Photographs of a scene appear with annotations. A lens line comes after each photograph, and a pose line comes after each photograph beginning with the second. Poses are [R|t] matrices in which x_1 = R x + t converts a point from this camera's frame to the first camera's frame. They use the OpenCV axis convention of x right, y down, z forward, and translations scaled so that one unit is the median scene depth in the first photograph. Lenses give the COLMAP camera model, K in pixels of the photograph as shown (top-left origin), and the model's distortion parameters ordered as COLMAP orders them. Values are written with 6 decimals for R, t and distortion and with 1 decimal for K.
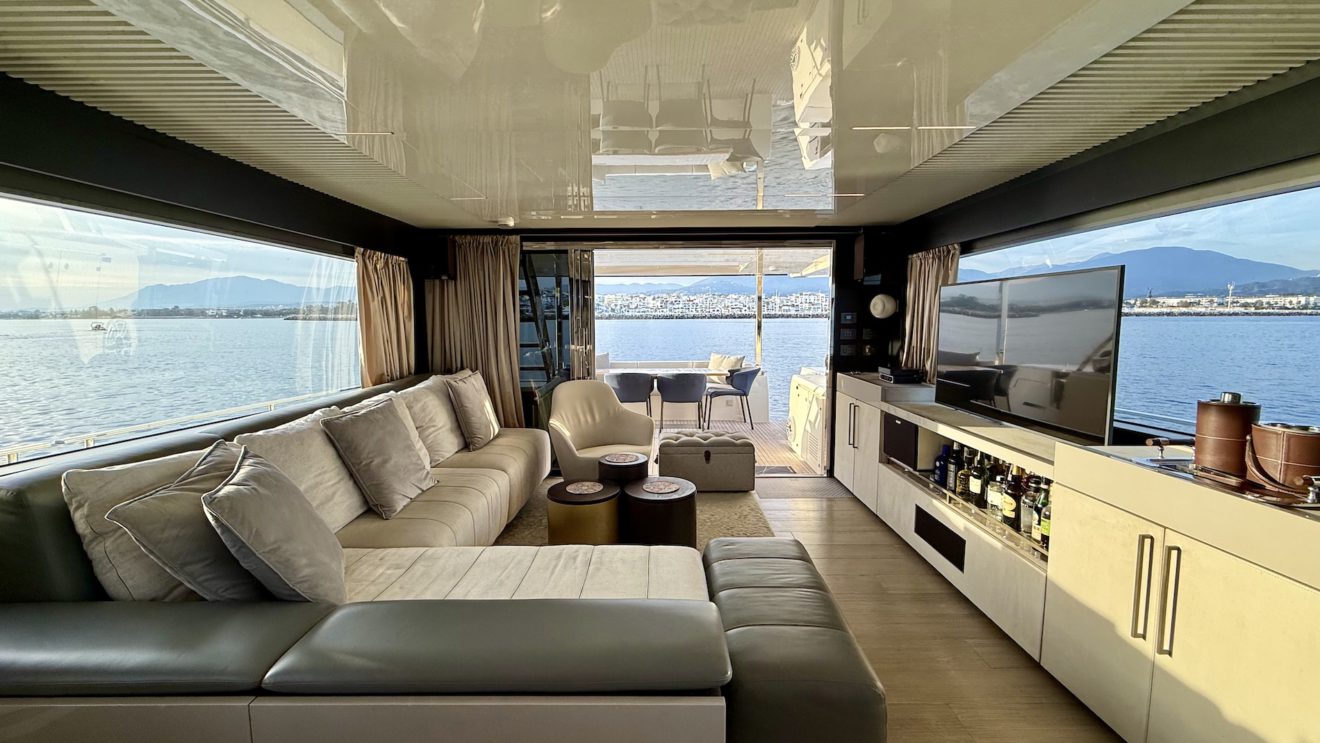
lens RADIAL K [[527.7, 0, 657.6], [0, 527.7, 367.0], [0, 0, 1]] dist [0.003304, 0.000008]
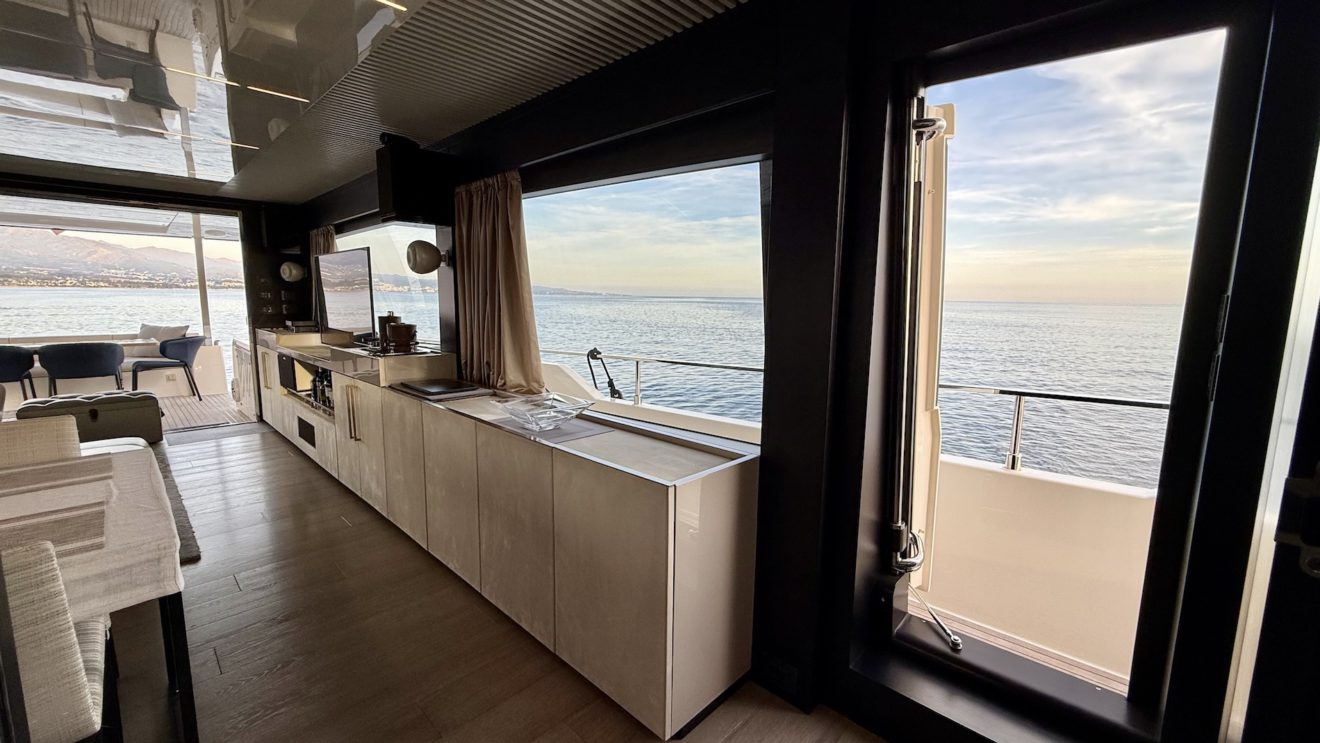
lens RADIAL K [[527.7, 0, 657.6], [0, 527.7, 376.4], [0, 0, 1]] dist [0.003304, 0.000008]
pose [[0.689488, -0.084730, 0.719324, 0.114715], [0.045876, 0.996249, 0.073375, 0.073661], [-0.722843, -0.017591, 0.690788, -0.447932]]
